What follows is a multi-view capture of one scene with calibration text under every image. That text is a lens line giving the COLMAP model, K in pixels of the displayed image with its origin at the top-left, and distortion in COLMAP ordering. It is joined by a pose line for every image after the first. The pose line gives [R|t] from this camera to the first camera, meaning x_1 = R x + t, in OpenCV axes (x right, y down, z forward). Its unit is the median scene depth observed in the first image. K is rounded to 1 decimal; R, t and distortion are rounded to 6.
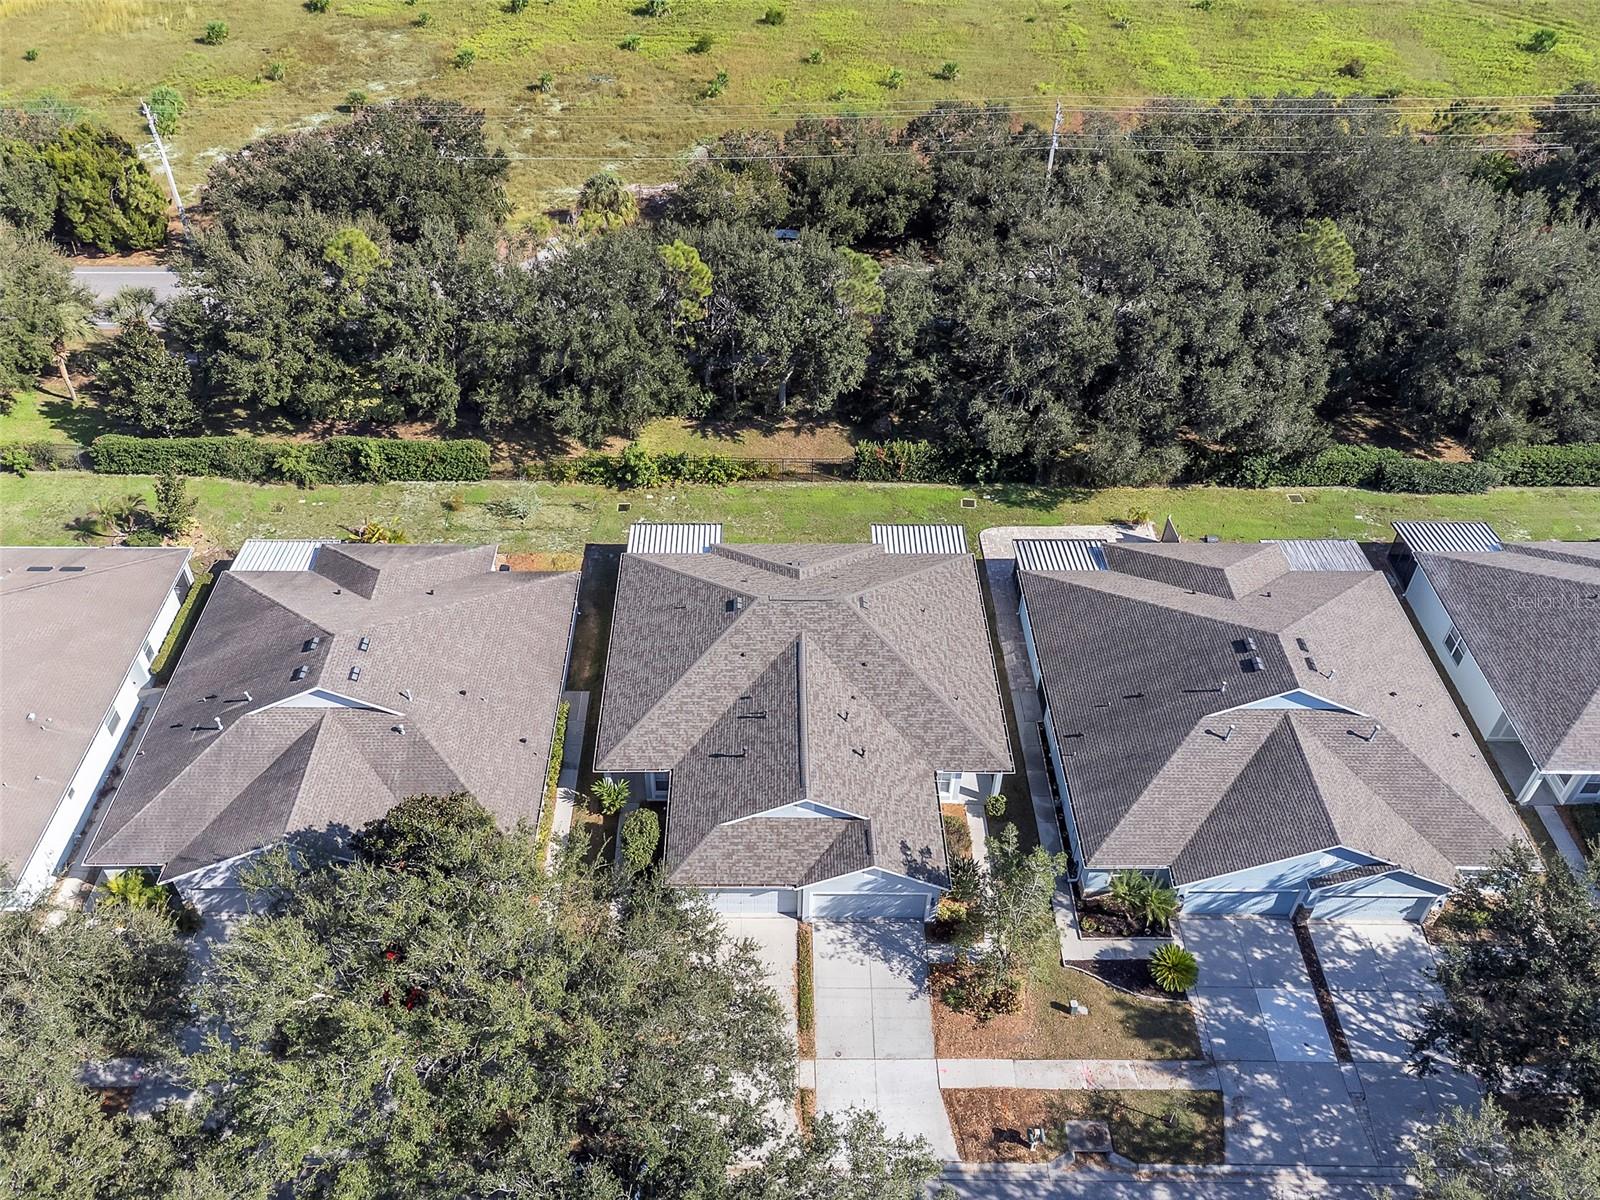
lens RADIAL K [[1252.9, 0, 753.7], [0, 1252.9, 549.8], [0, 0, 1]] dist [0.027709, -0.020955]
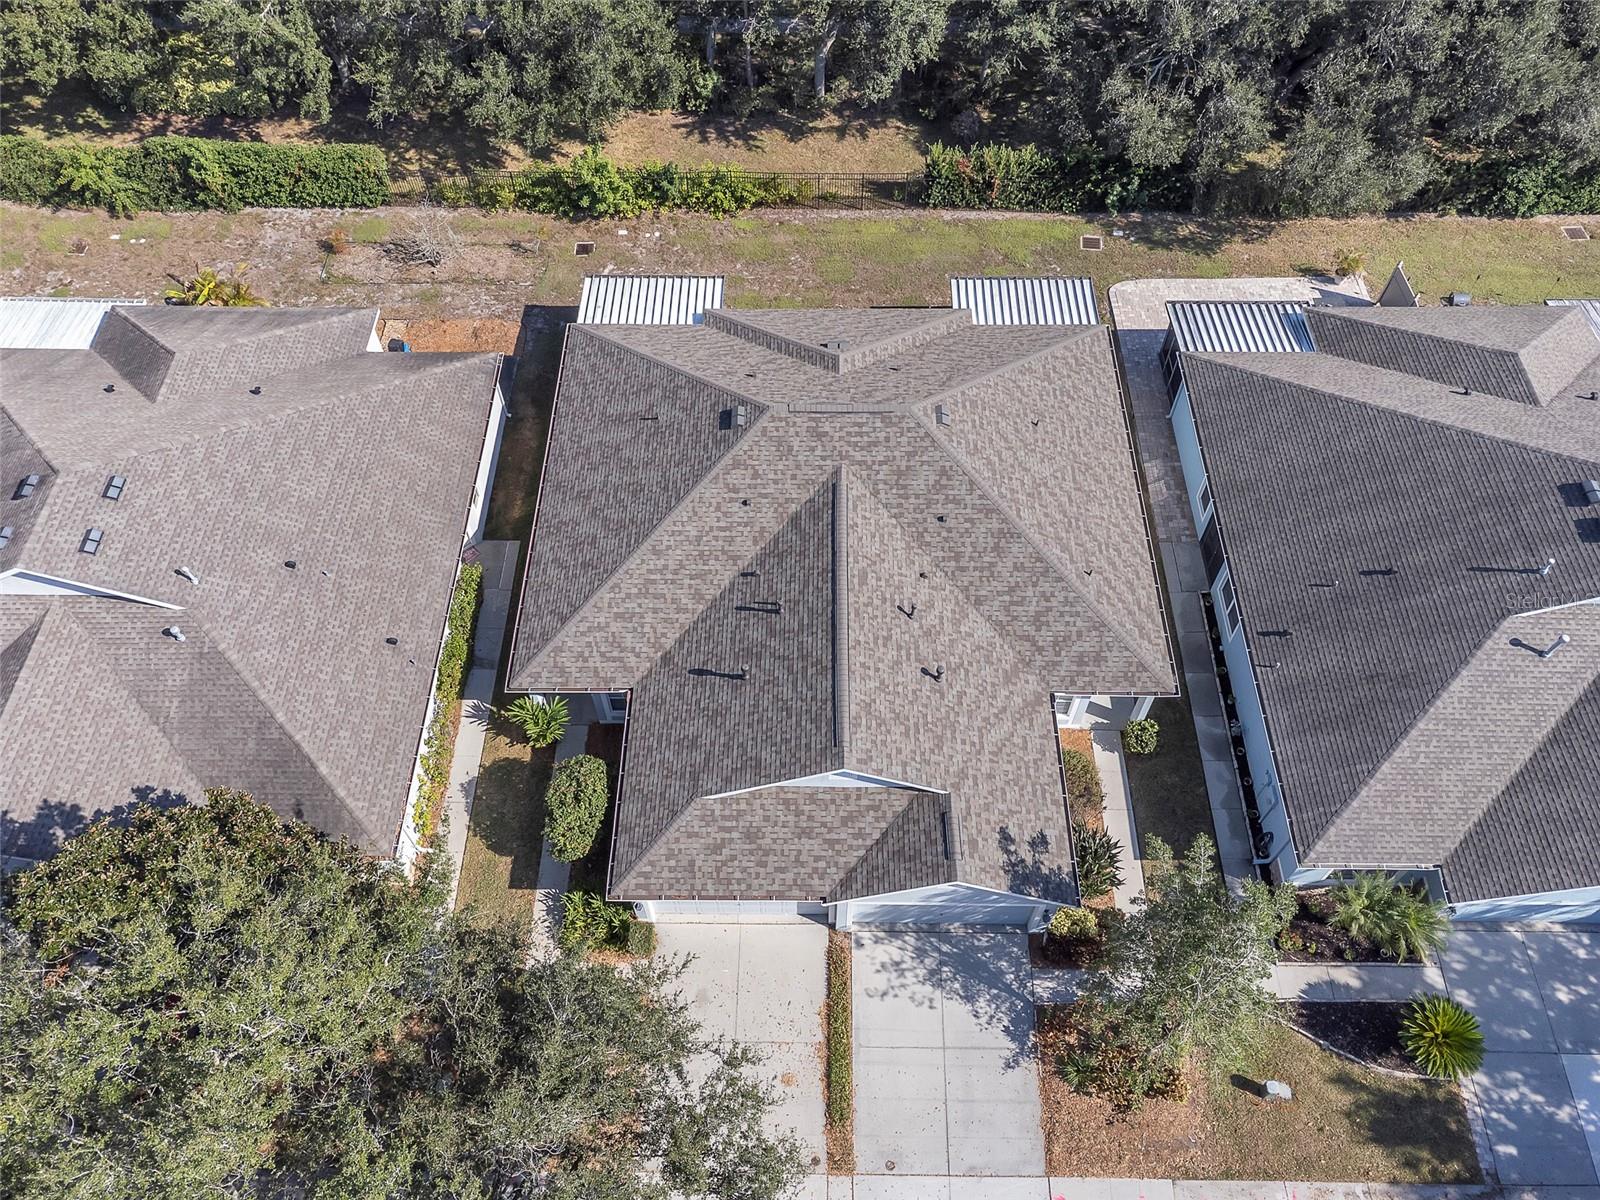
lens RADIAL K [[1204.5, 0, 797.9], [0, 1204.5, 579.3], [0, 0, 1]] dist [0.015369, 0.013957]
pose [[0.999994, 0.001988, -0.002930, 0.016993], [-0.001231, 0.971027, 0.238965, -0.018762], [0.003320, -0.238960, 0.971024, 0.368026]]
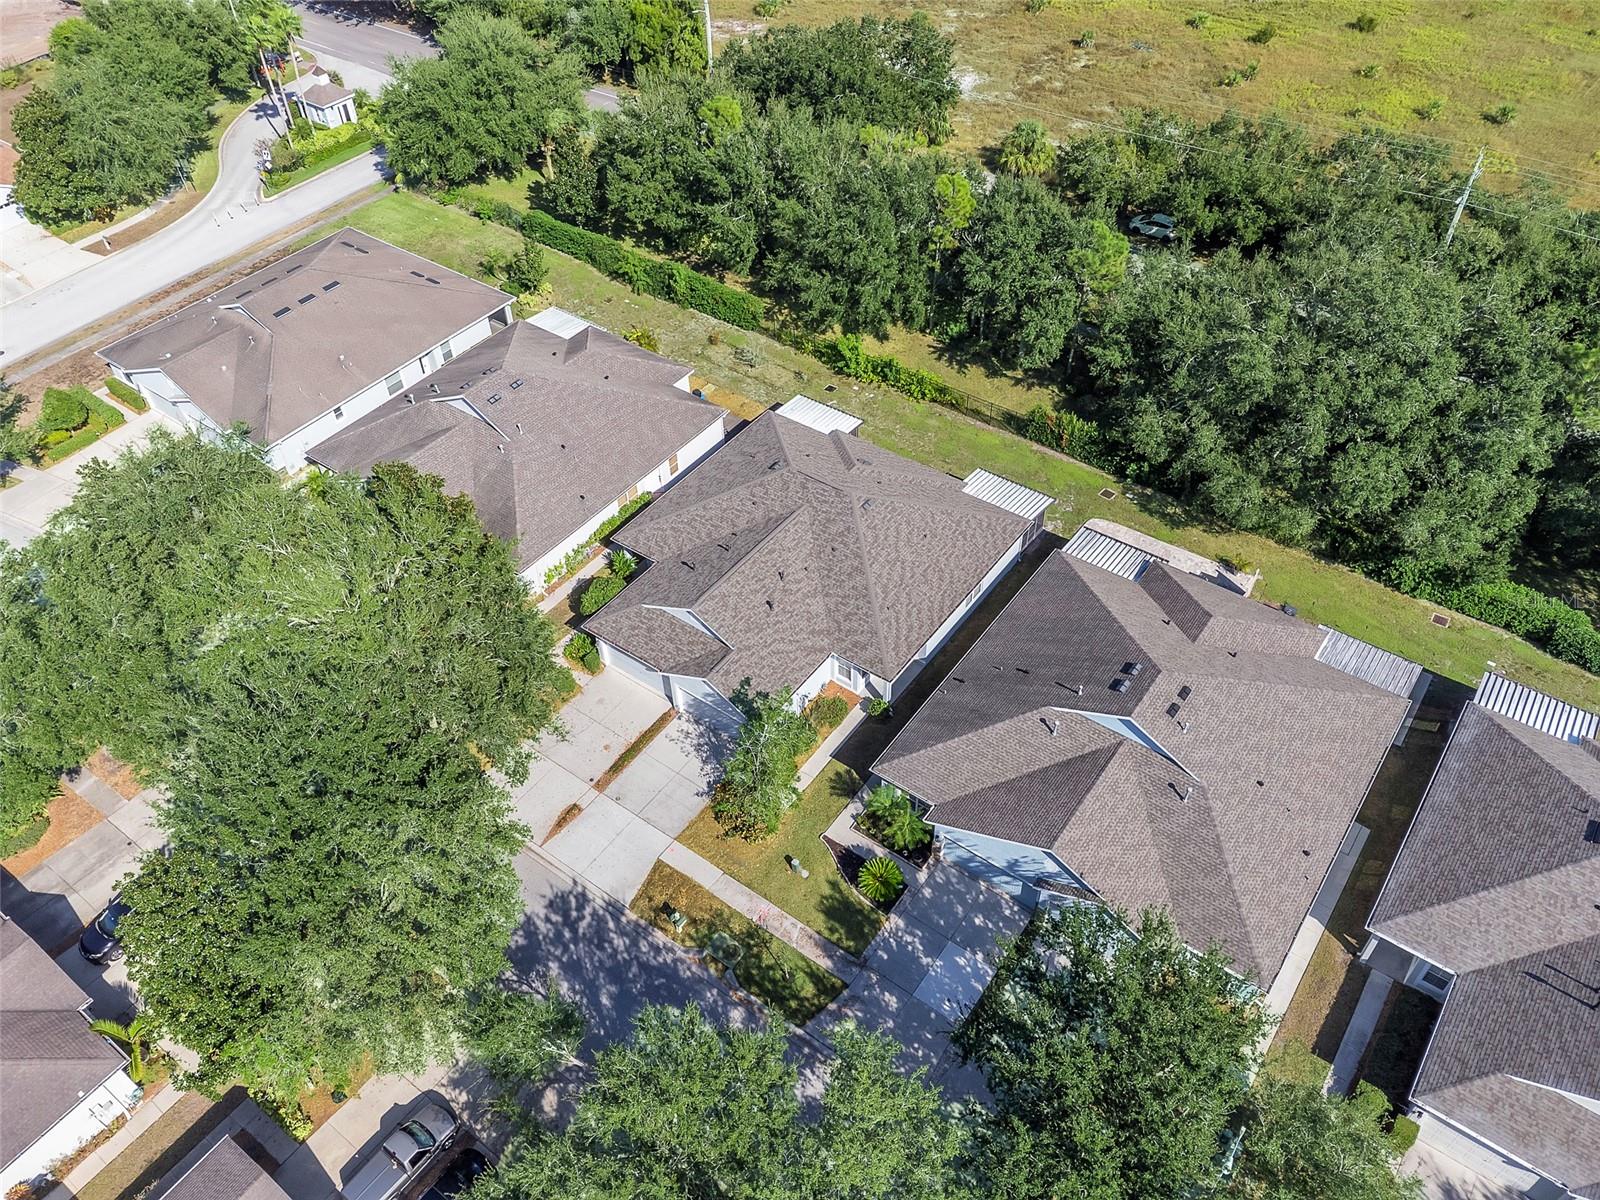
lens RADIAL K [[1204.5, 0, 805.0], [0, 1204.5, 568.7], [0, 0, 1]] dist [0.015369, 0.013957]
pose [[0.813635, 0.392798, -0.428611, 0.480349], [-0.370421, 0.918472, 0.138557, -0.029916], [0.448092, 0.046032, 0.892802, 0.012224]]
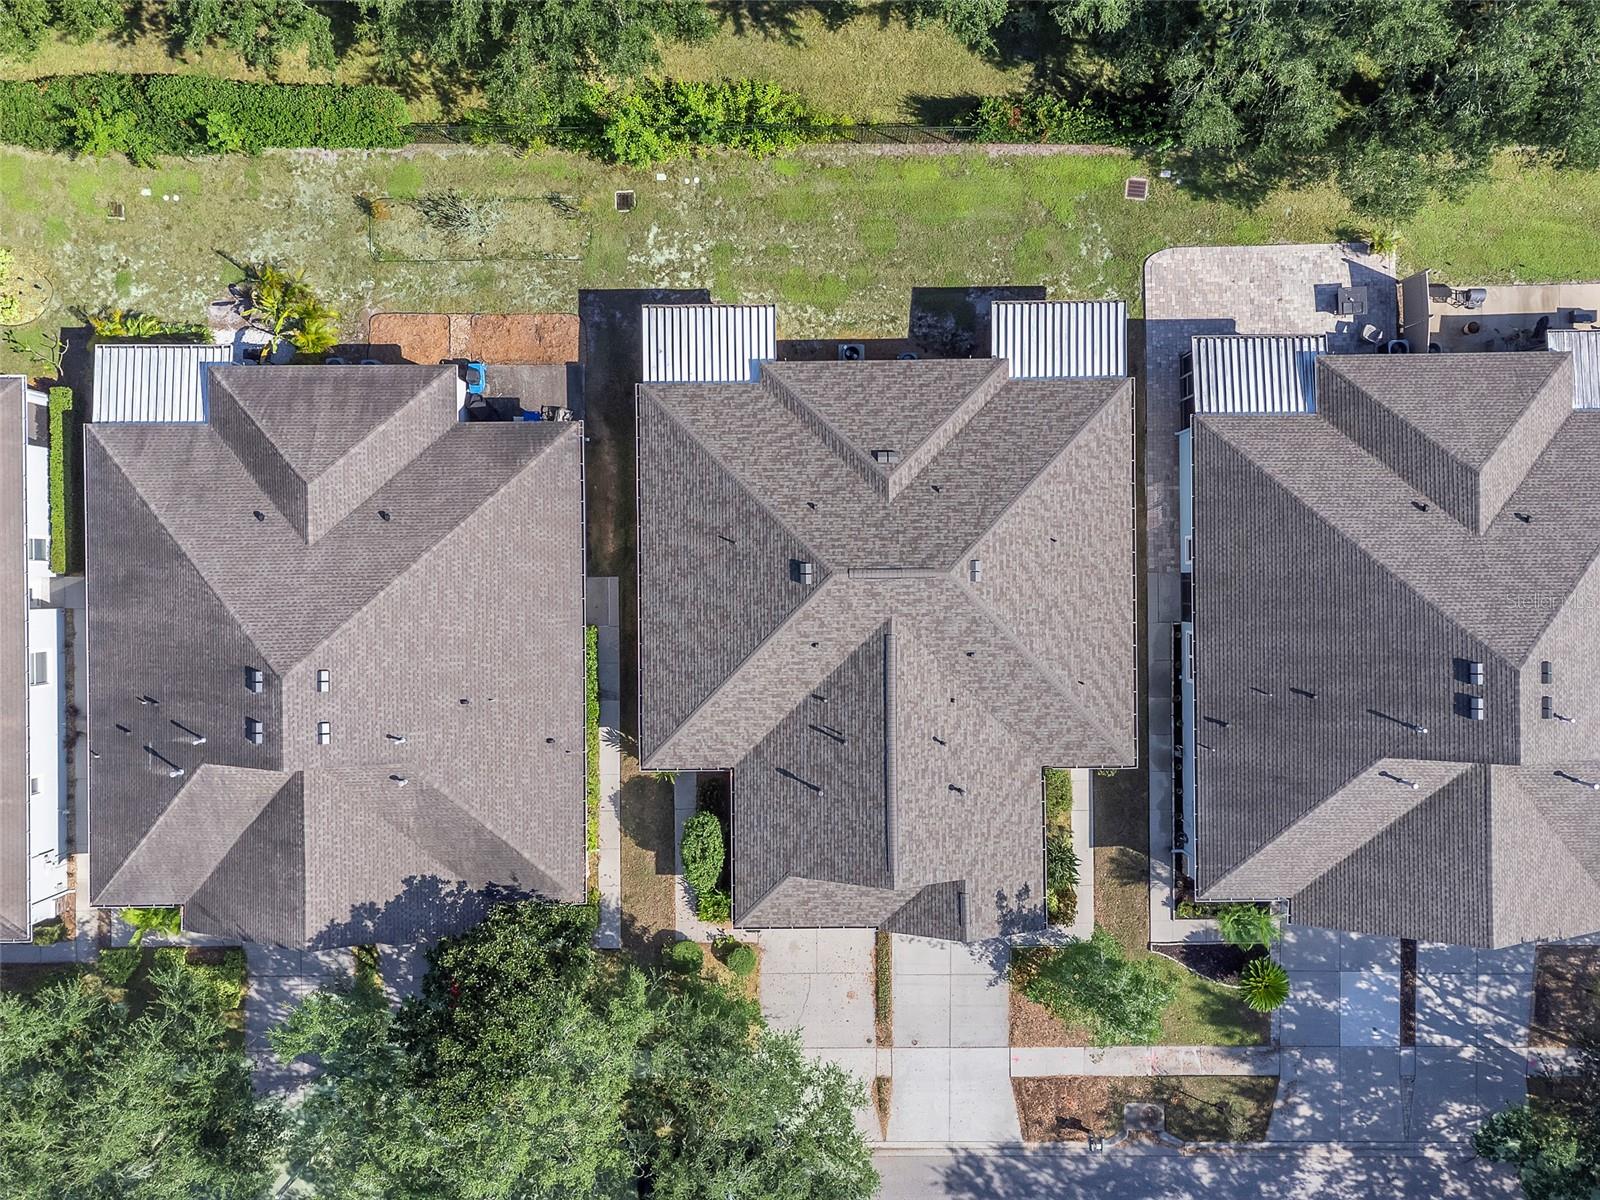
lens RADIAL K [[1204.5, 0, 801.1], [0, 1204.5, 582.0], [0, 0, 1]] dist [0.015369, 0.013957]
pose [[0.999840, -0.017890, 0.000598, -0.014759], [0.011379, 0.661015, 0.750286, -0.445159], [-0.013818, -0.750159, 0.661113, 0.477004]]
